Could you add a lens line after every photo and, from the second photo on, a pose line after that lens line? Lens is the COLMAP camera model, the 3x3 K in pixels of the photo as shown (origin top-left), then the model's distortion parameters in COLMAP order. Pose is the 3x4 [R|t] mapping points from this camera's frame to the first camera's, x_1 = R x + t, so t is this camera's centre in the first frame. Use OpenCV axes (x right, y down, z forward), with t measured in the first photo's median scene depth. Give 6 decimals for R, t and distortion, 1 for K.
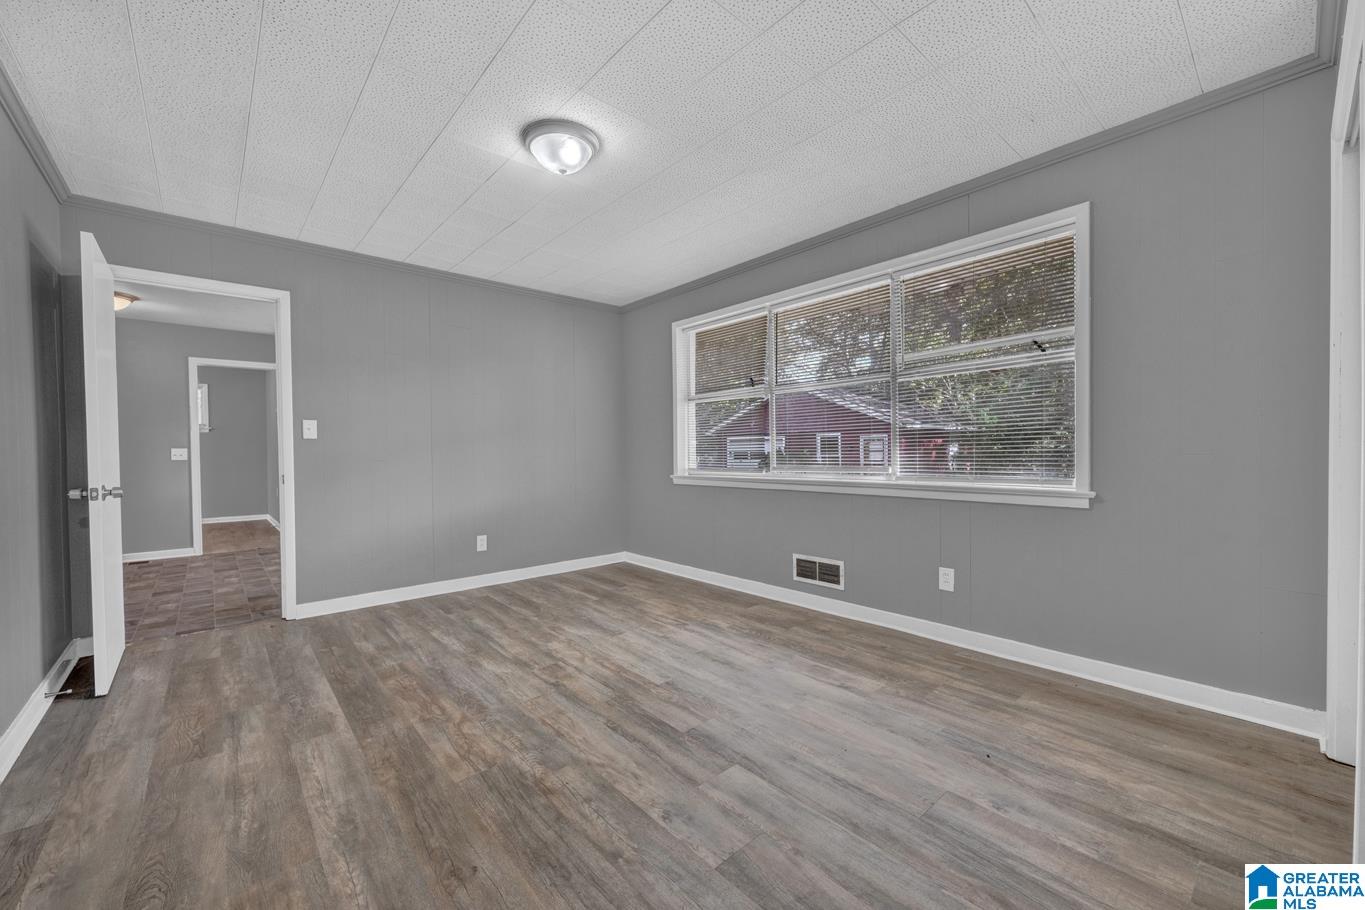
lens RADIAL K [[538.5, 0, 679.4], [0, 538.5, 458.0], [0, 0, 1]] dist [0.000548, 0.000187]
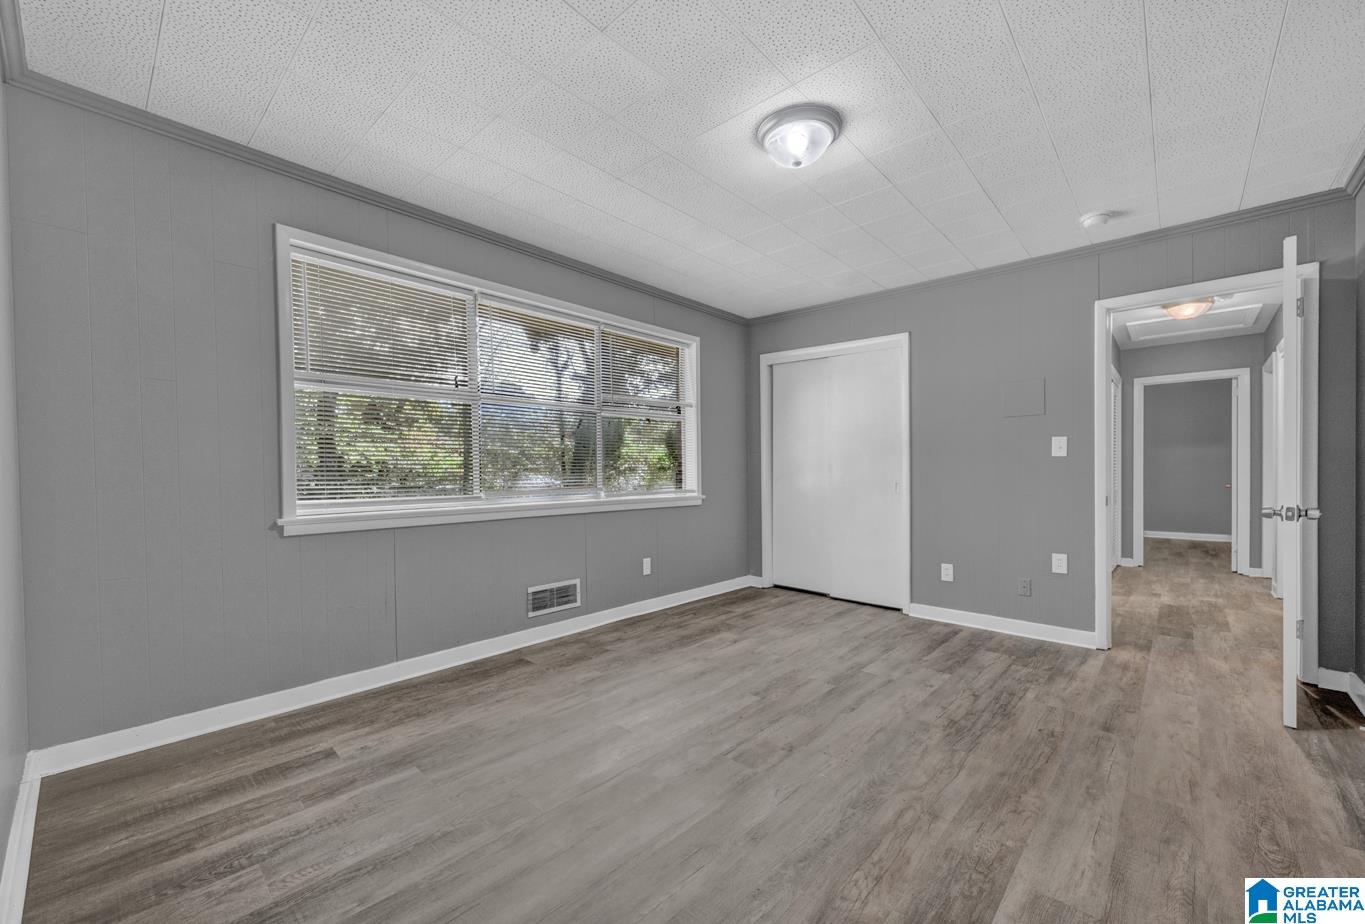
lens RADIAL K [[544.4, 0, 682.3], [0, 544.4, 471.4], [0, 0, 1]] dist [0.002540, 0.000127]
pose [[-0.113077, 0.006643, 0.993564, -1.121349], [0.013753, 0.999892, -0.005120, -0.011825], [-0.993491, 0.013085, -0.113156, 1.329990]]
